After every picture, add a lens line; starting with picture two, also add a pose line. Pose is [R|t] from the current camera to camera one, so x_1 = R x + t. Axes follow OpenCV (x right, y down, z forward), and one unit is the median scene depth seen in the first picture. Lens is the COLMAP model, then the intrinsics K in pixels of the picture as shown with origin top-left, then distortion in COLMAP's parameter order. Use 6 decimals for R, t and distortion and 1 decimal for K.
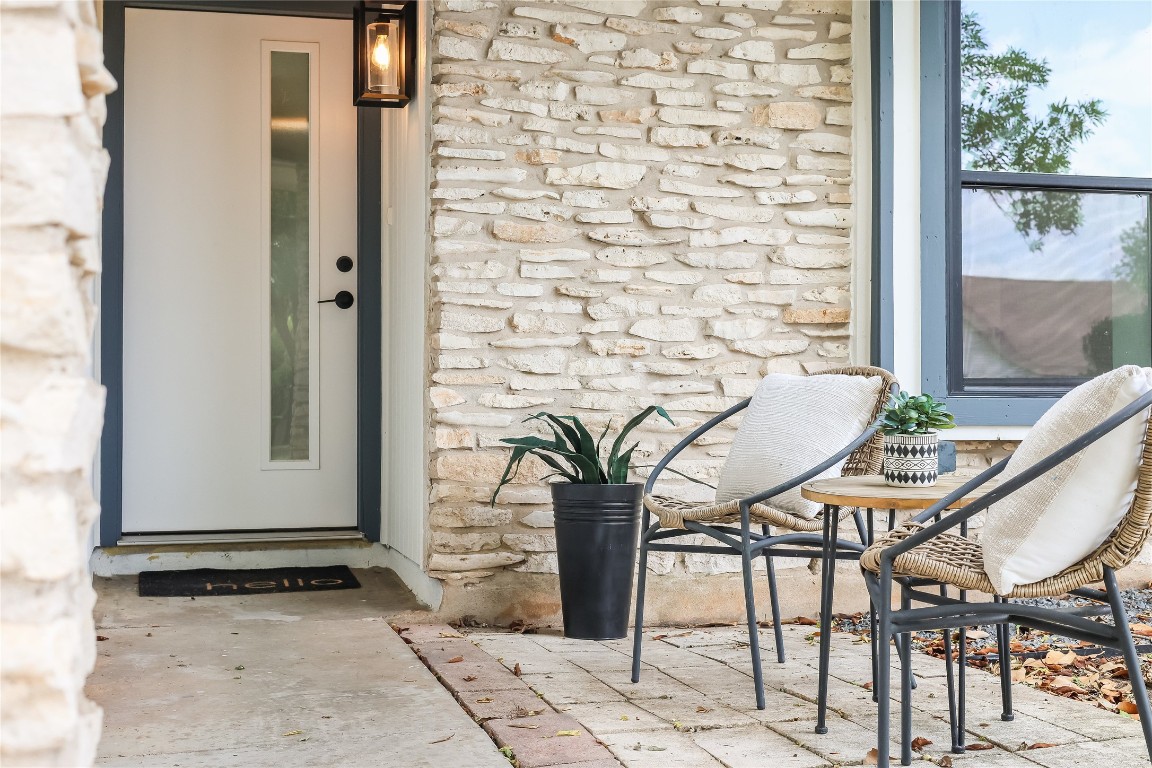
lens RADIAL K [[1625.8, 0, 570.6], [0, 1625.8, 378.1], [0, 0, 1]] dist [0.033692, 0.000000]
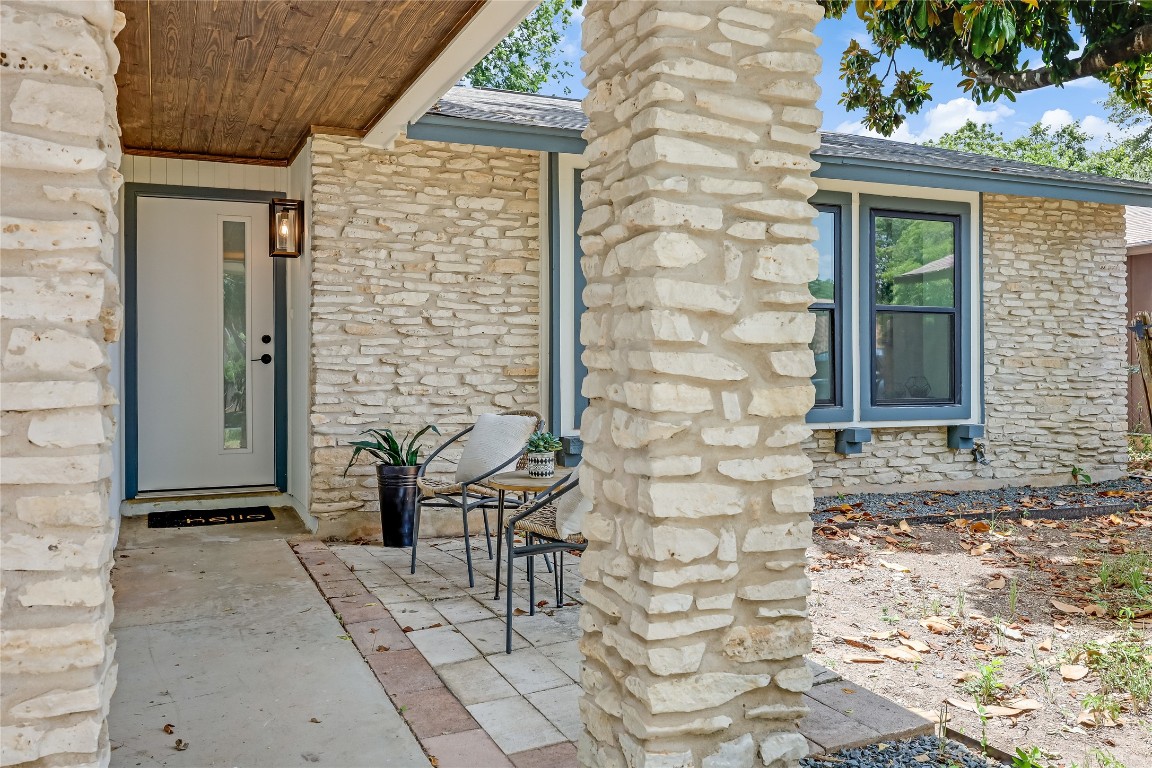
lens RADIAL K [[976.3, 0, 574.6], [0, 976.3, 375.8], [0, 0, 1]] dist [0.002115, 0.007185]
pose [[0.989173, -0.004083, 0.146699, 0.047953], [0.001534, 0.999846, 0.017483, -0.056246], [-0.146747, -0.017069, 0.989027, -0.147305]]
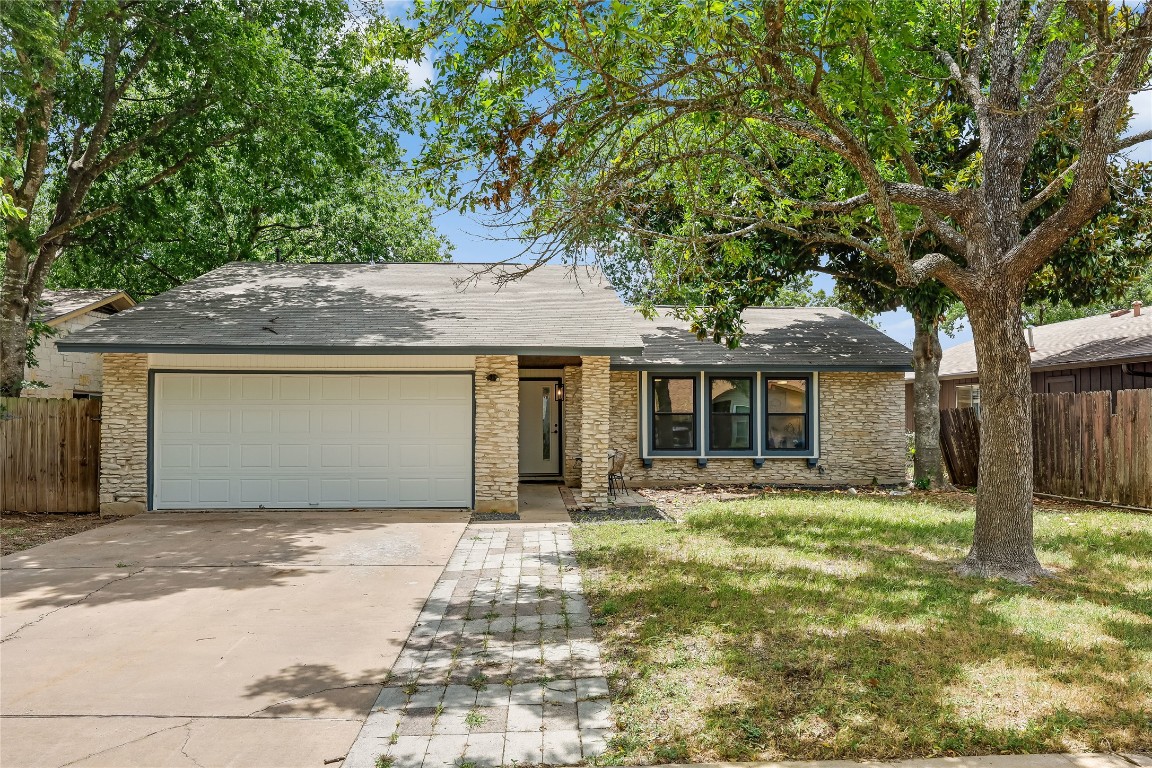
lens RADIAL K [[890.8, 0, 580.5], [0, 890.8, 388.2], [0, 0, 1]] dist [0.005939, 0.003633]
pose [[0.981507, -0.007388, -0.191284, 0.623591], [0.002855, 0.999709, -0.023962, -0.146688], [0.191405, 0.022972, 0.981242, -2.335994]]
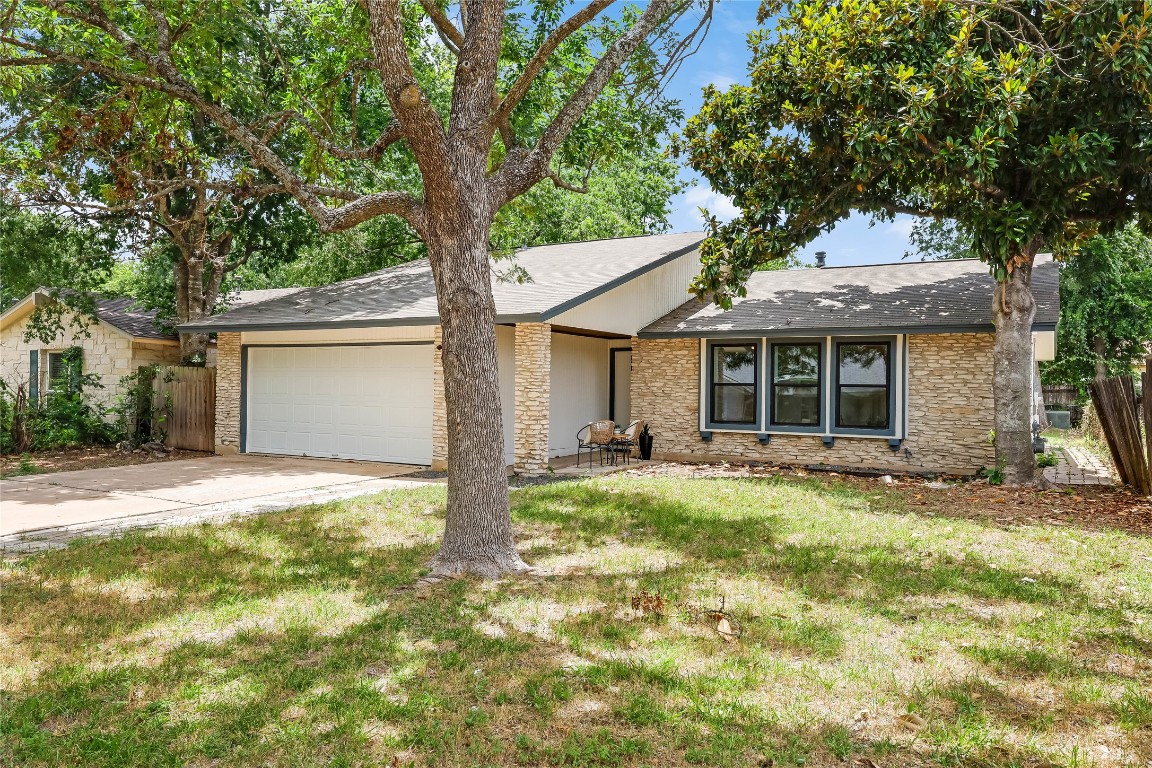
lens RADIAL K [[862.8, 0, 571.4], [0, 862.8, 385.4], [0, 0, 1]] dist [-0.002853, -0.000162]
pose [[0.707168, 0.004936, -0.707028, 2.064597], [-0.006230, 0.999980, 0.000750, -0.123483], [0.707018, 0.003874, 0.707185, -1.478603]]
